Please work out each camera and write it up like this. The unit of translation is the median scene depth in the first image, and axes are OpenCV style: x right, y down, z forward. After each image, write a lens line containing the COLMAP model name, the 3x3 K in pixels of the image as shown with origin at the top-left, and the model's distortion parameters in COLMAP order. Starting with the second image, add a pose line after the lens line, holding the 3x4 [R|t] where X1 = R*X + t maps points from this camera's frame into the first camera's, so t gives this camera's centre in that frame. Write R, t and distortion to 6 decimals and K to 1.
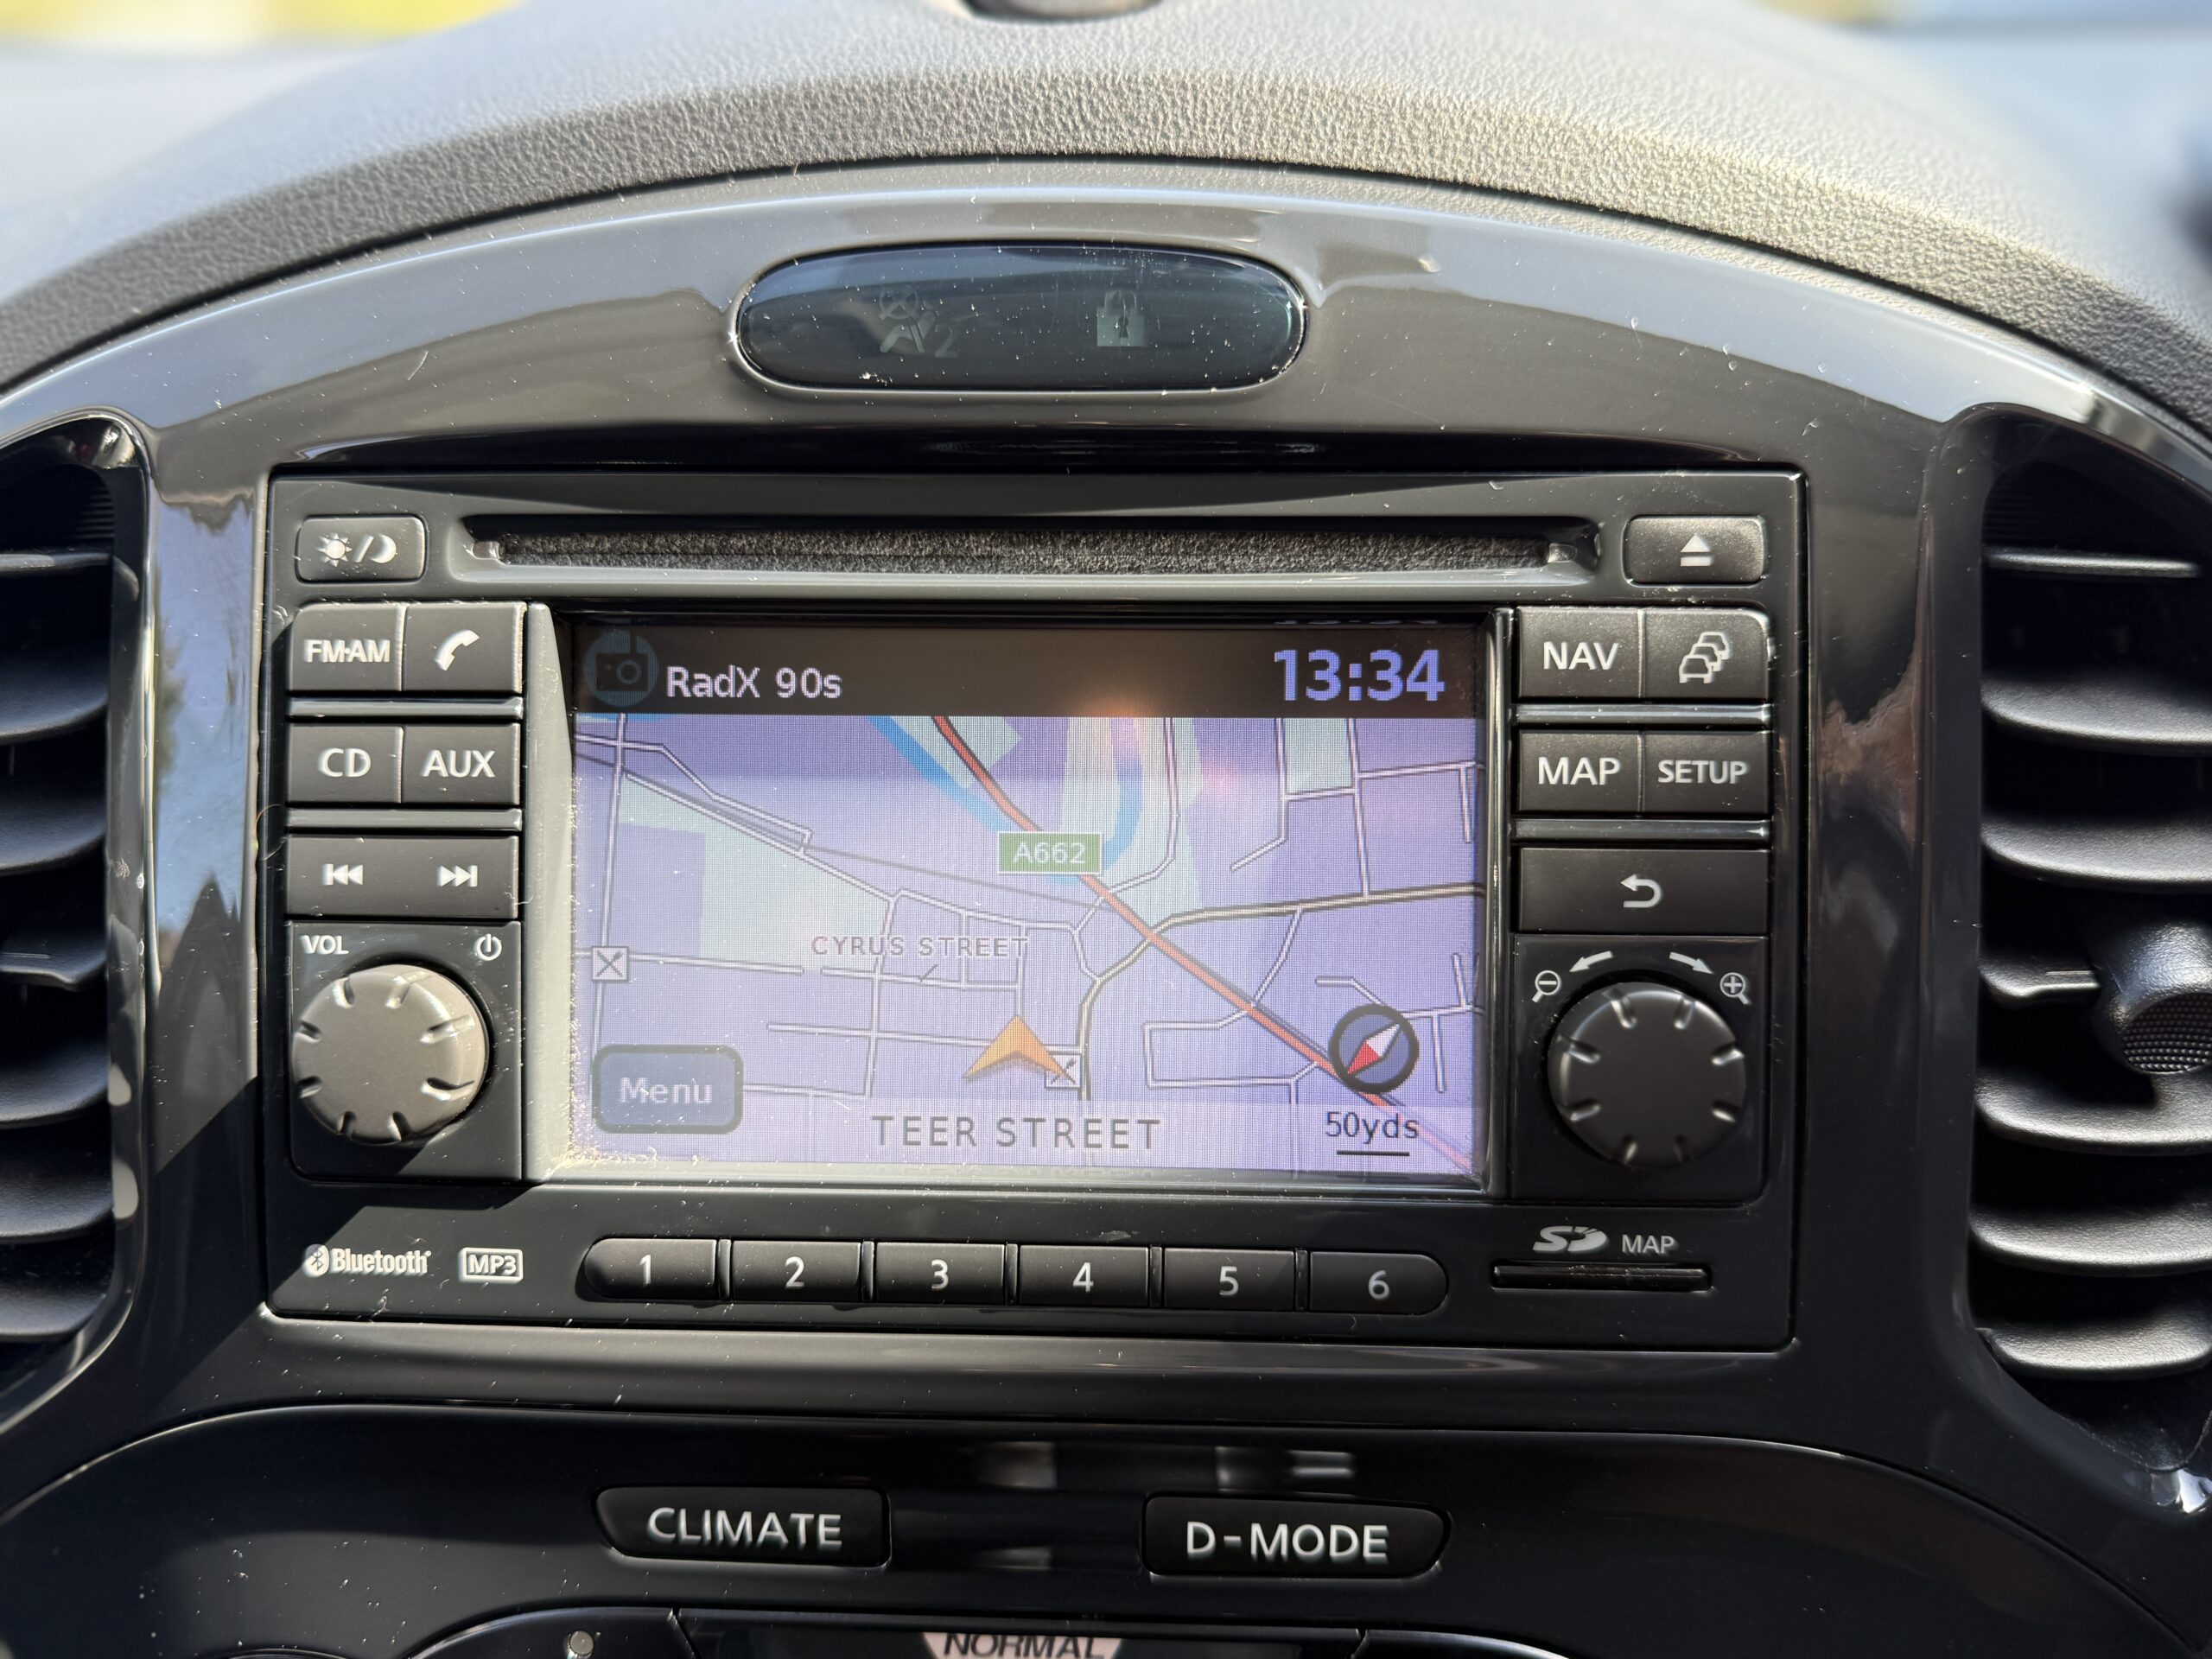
lens RADIAL K [[1720.1, 0, 1104.1], [0, 1720.1, 867.1], [0, 0, 1]] dist [0.320260, -0.253367]
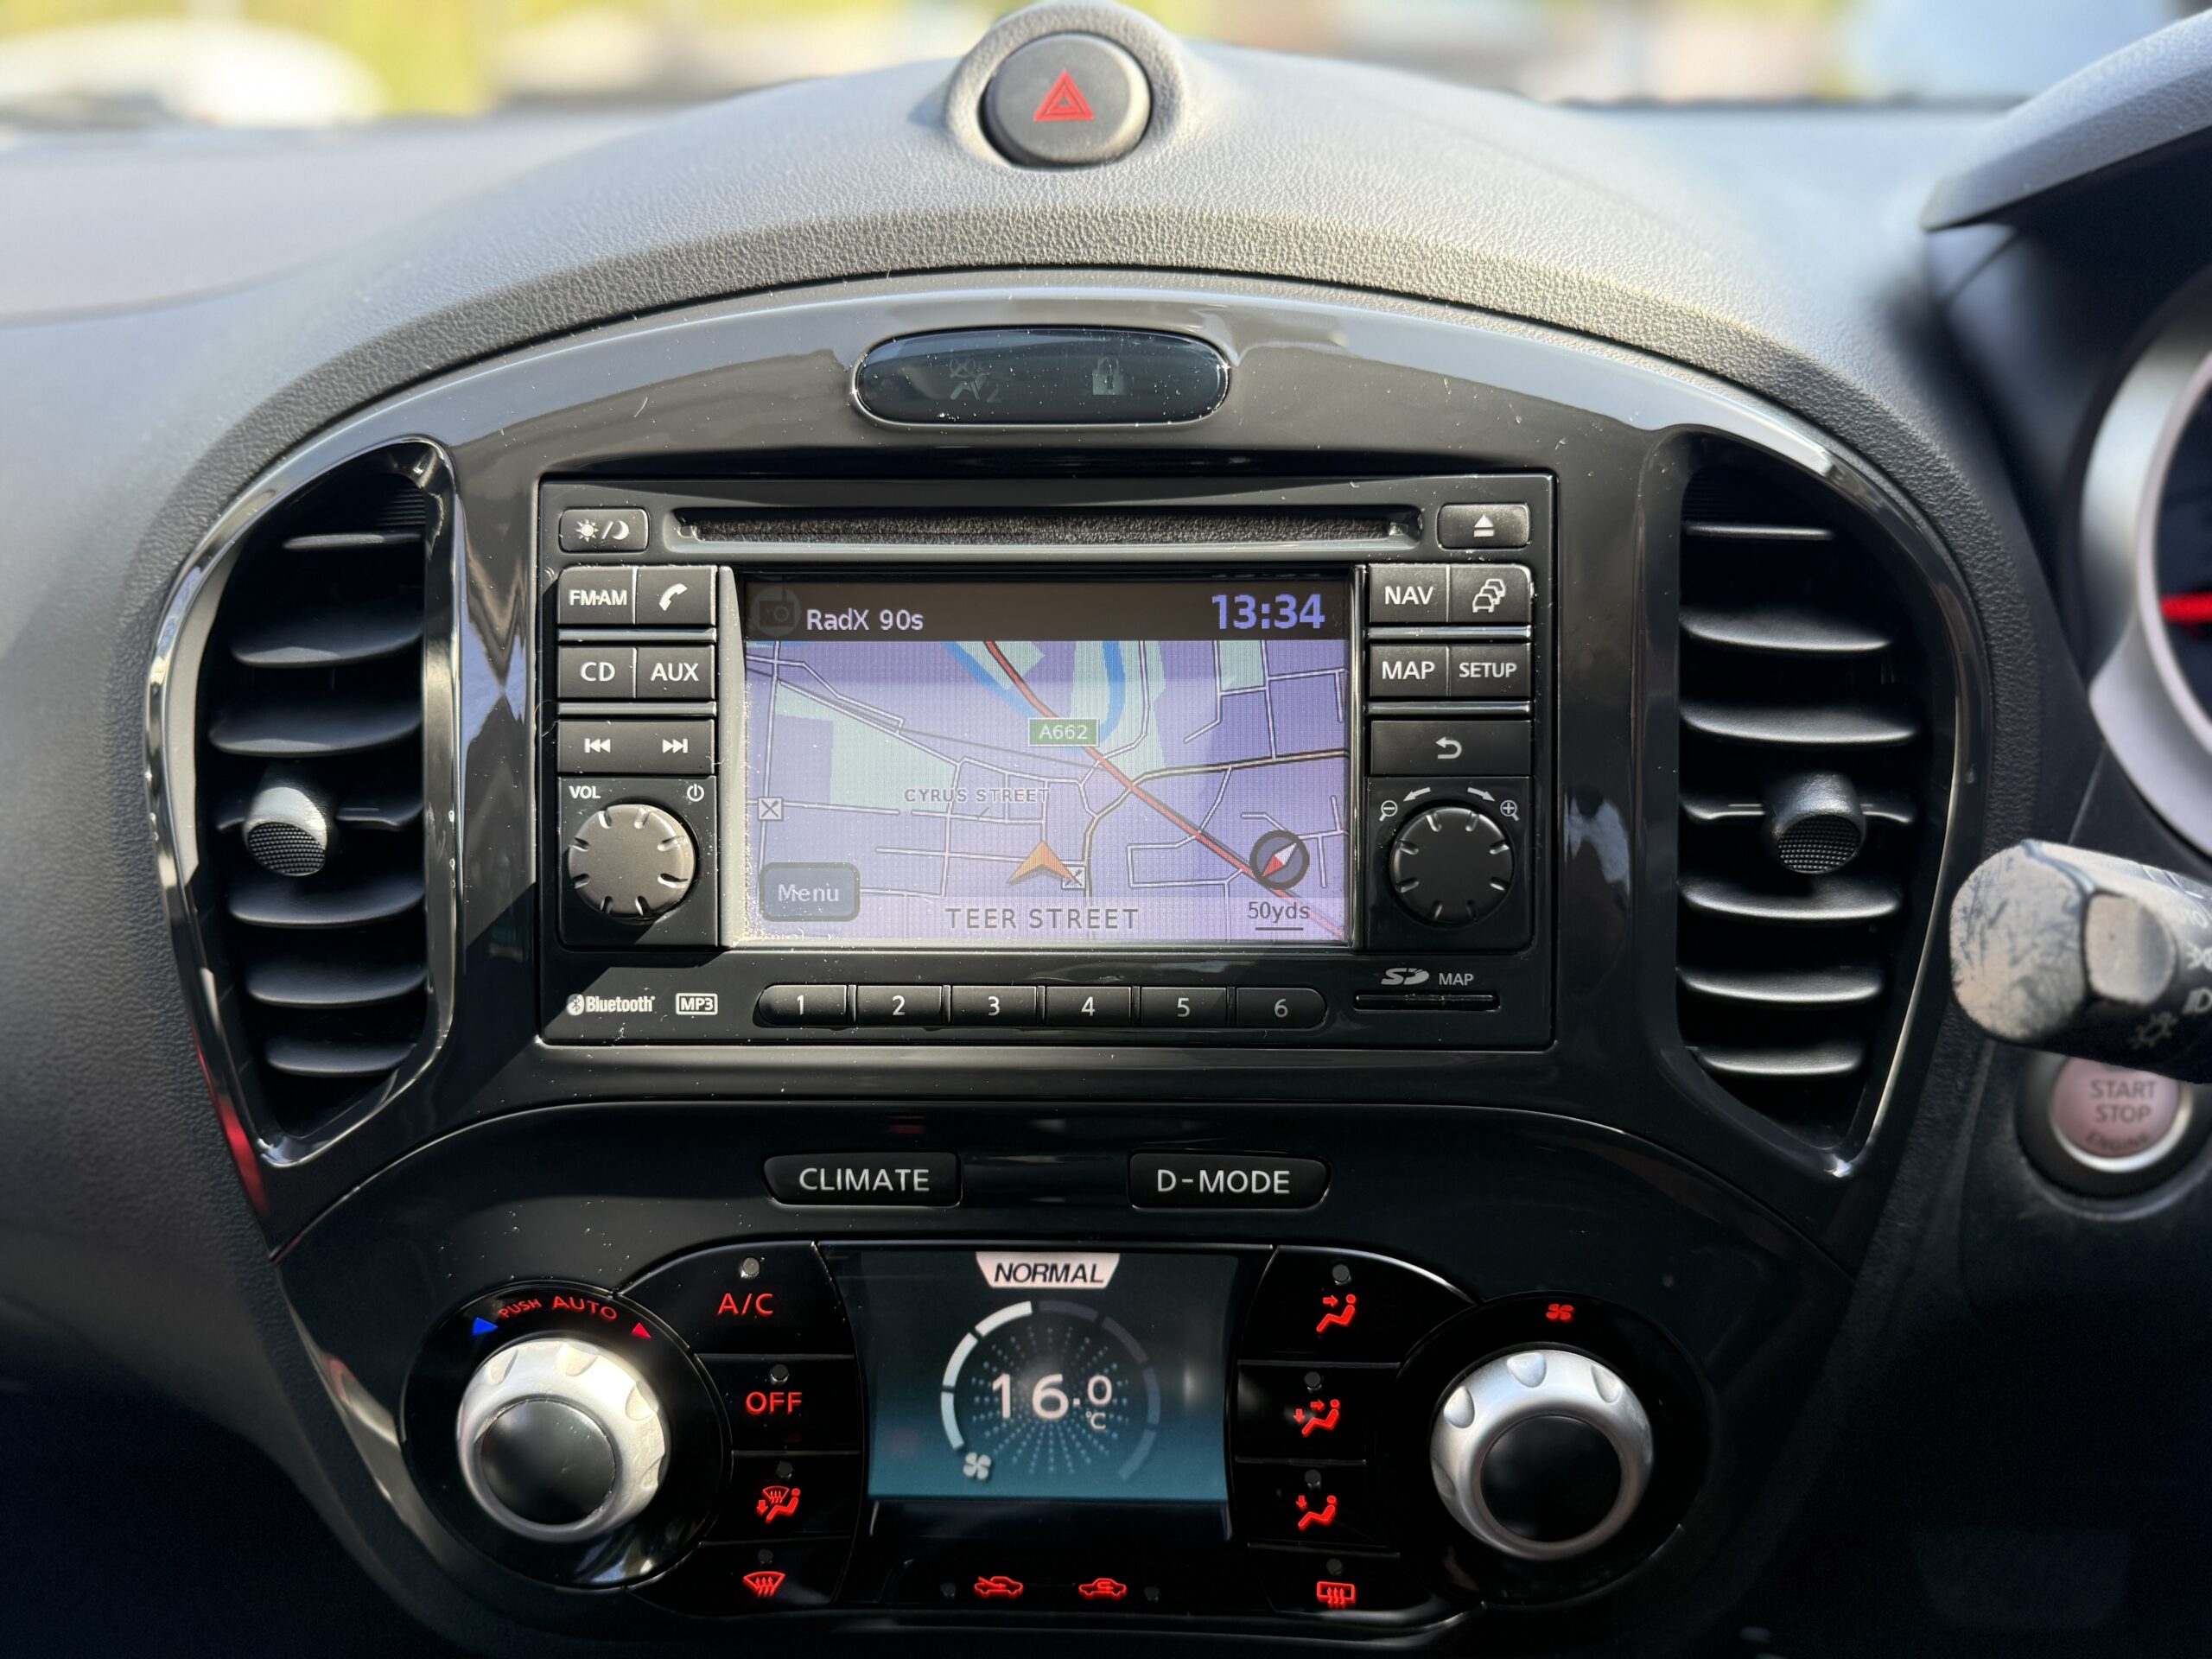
lens RADIAL K [[1753.5, 0, 1106.0], [0, 1753.5, 829.5], [0, 0, 1]] dist [0.499299, -0.000821]
pose [[0.999957, -0.007096, 0.005933, -0.004283], [0.007308, 0.999305, -0.036563, 0.132181], [-0.005669, 0.036605, 0.999314, -0.523440]]
